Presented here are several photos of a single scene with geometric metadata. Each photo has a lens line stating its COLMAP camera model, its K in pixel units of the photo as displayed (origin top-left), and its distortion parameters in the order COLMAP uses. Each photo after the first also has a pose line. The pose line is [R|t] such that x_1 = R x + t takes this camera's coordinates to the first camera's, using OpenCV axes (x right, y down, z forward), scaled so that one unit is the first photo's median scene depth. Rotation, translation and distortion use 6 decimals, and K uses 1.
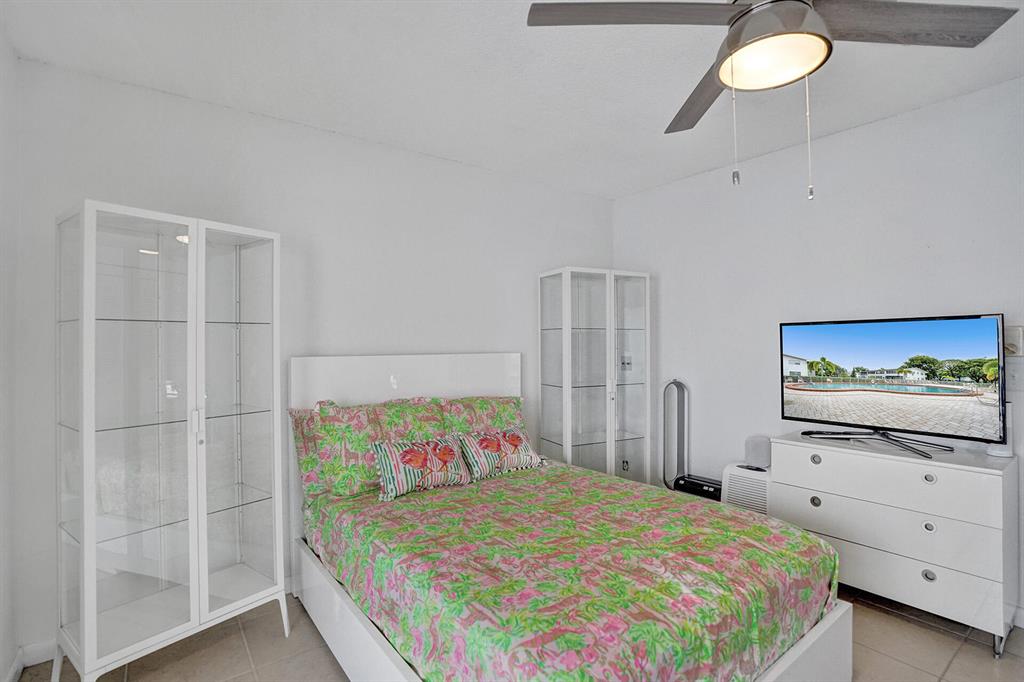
lens RADIAL K [[507.3, 0, 464.0], [0, 507.3, 330.8], [0, 0, 1]] dist [-0.043407, -0.001540]
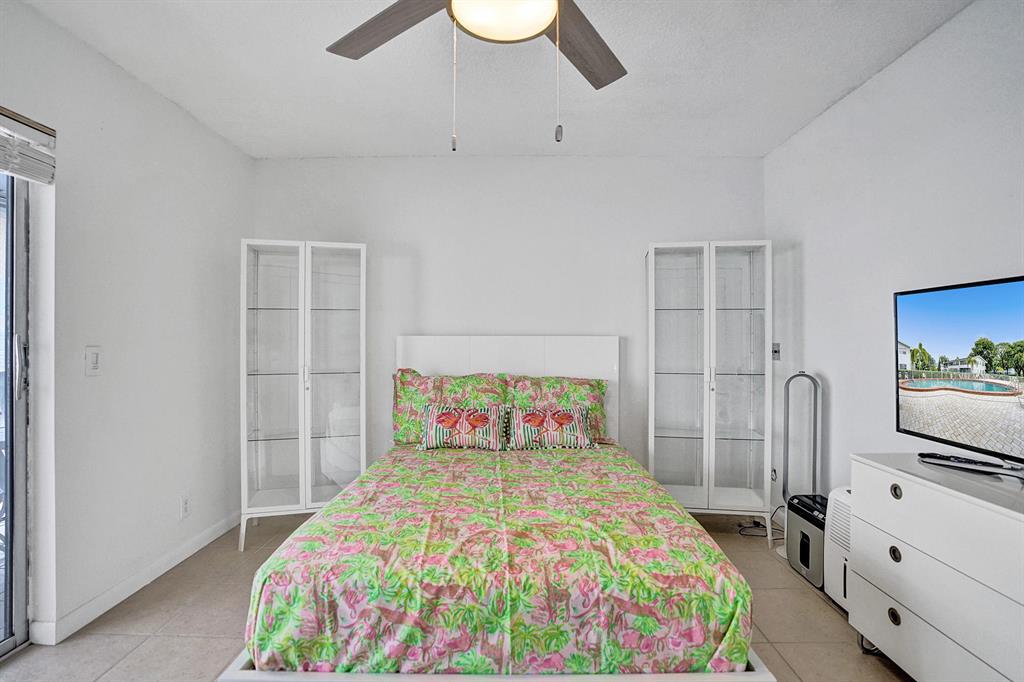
lens RADIAL K [[487.1, 0, 511.8], [0, 487.1, 348.2], [0, 0, 1]] dist [-0.076704, 0.034589]
pose [[0.791400, 0.020549, -0.610953, 0.720609], [0.008227, 0.998986, 0.044256, 0.033325], [0.611243, -0.040050, 0.790429, 0.191889]]
